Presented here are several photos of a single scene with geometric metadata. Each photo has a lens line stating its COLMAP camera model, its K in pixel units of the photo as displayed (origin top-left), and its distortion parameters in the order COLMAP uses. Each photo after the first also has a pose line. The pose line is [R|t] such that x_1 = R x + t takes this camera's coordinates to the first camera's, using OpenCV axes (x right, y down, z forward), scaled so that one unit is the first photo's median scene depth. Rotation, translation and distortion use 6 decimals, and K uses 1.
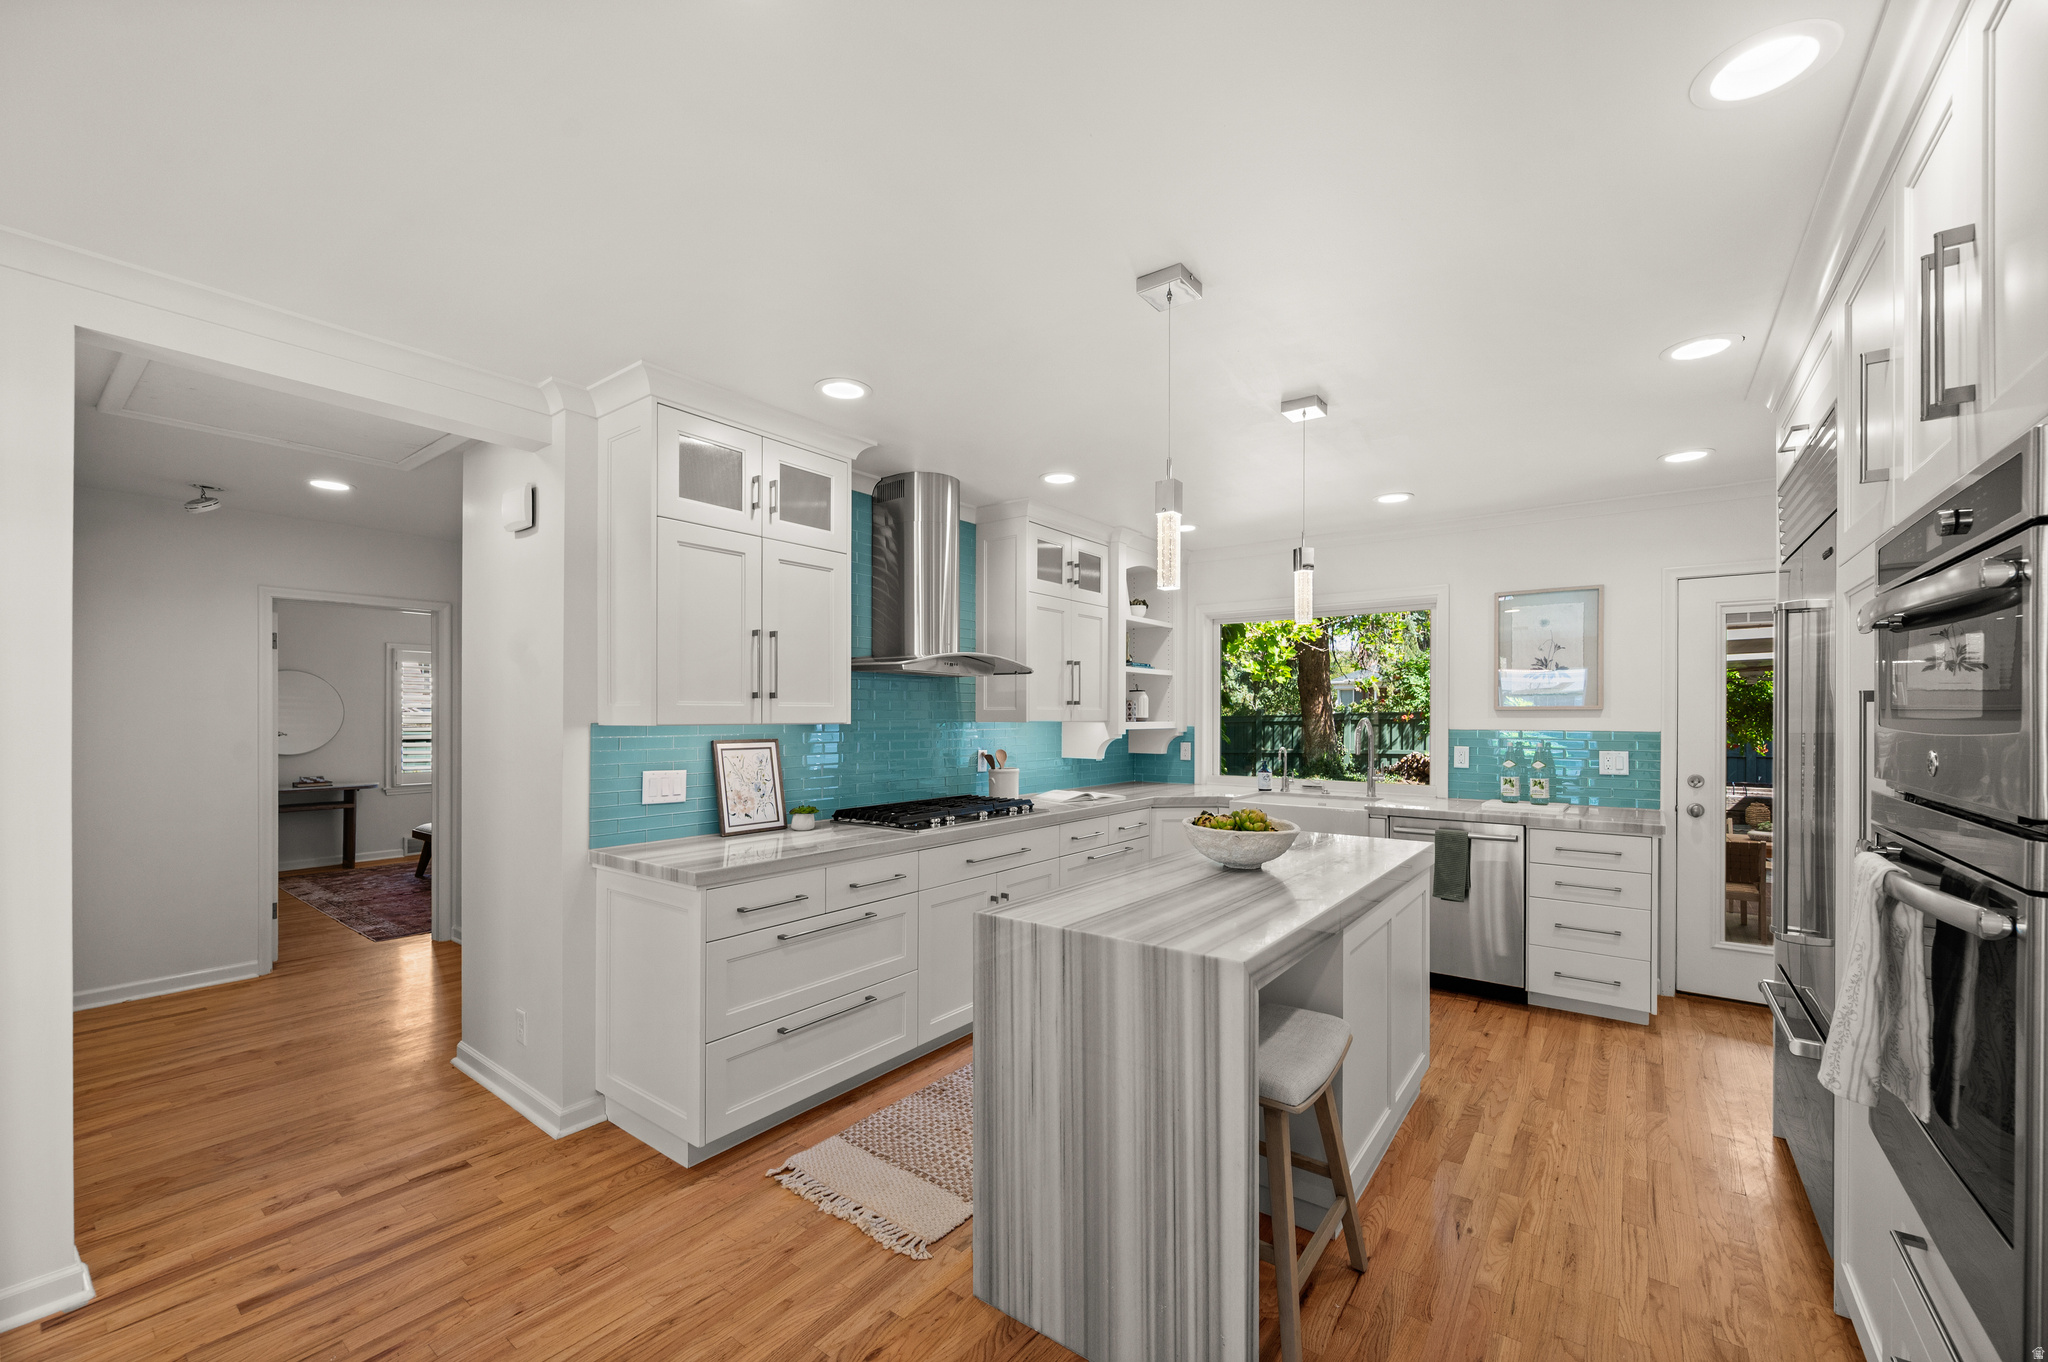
lens RADIAL K [[820.6, 0, 1013.4], [0, 820.6, 715.6], [0, 0, 1]] dist [-0.000360, -0.000444]
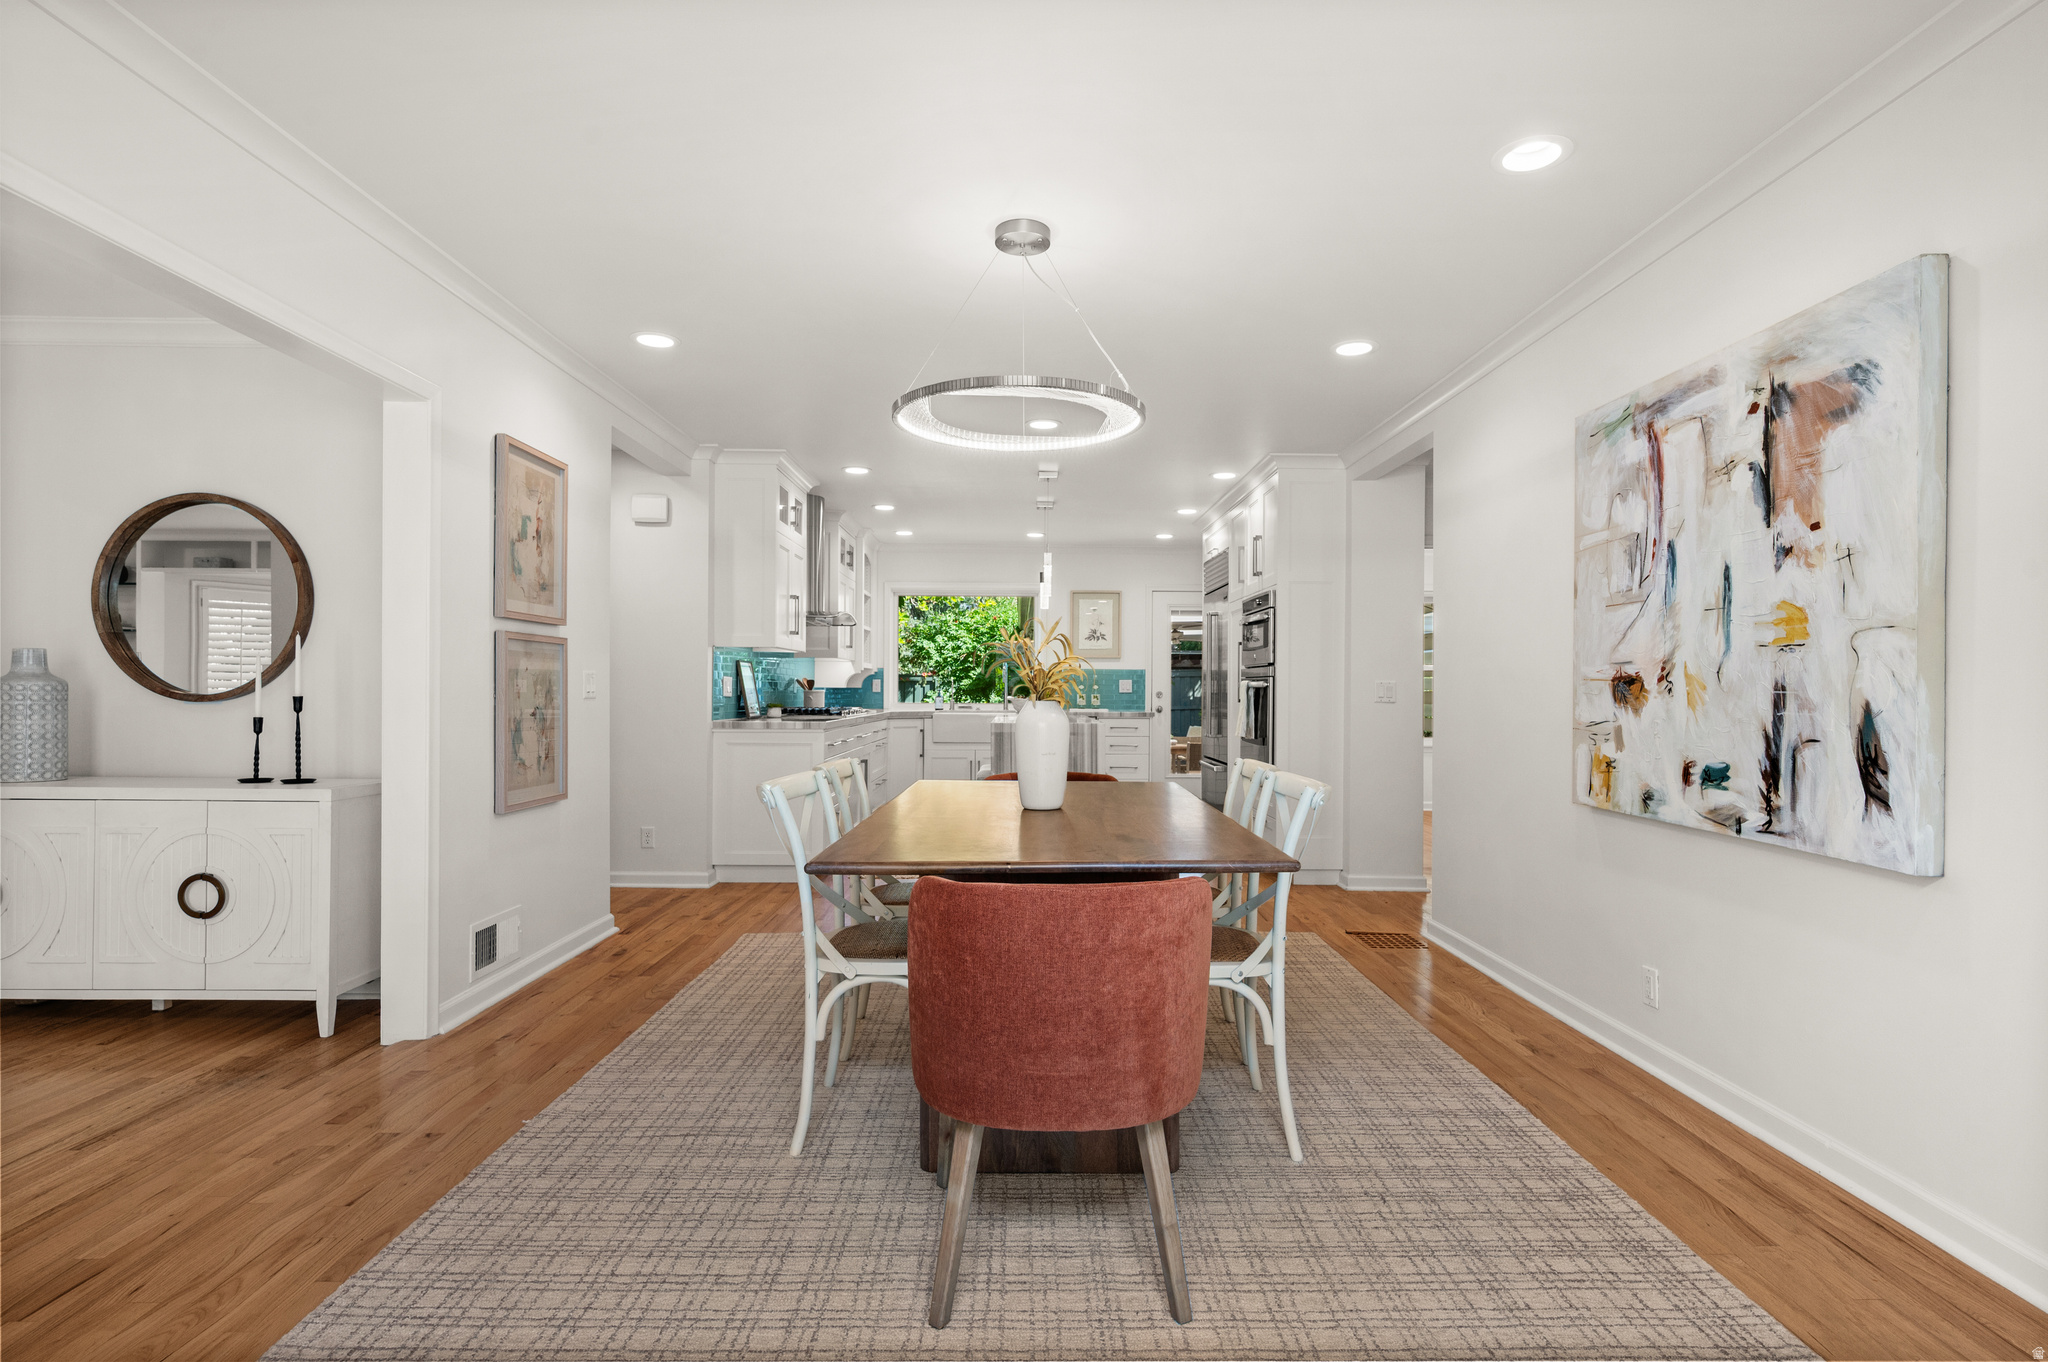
lens RADIAL K [[1005.1, 0, 1024.9], [0, 1005.1, 692.7], [0, 0, 1]] dist [-0.001747, -0.000251]
pose [[0.793661, 0.001694, 0.608358, -0.890806], [-0.005449, 0.999976, 0.004324, 0.066404], [-0.608336, -0.006747, 0.793651, -0.719109]]
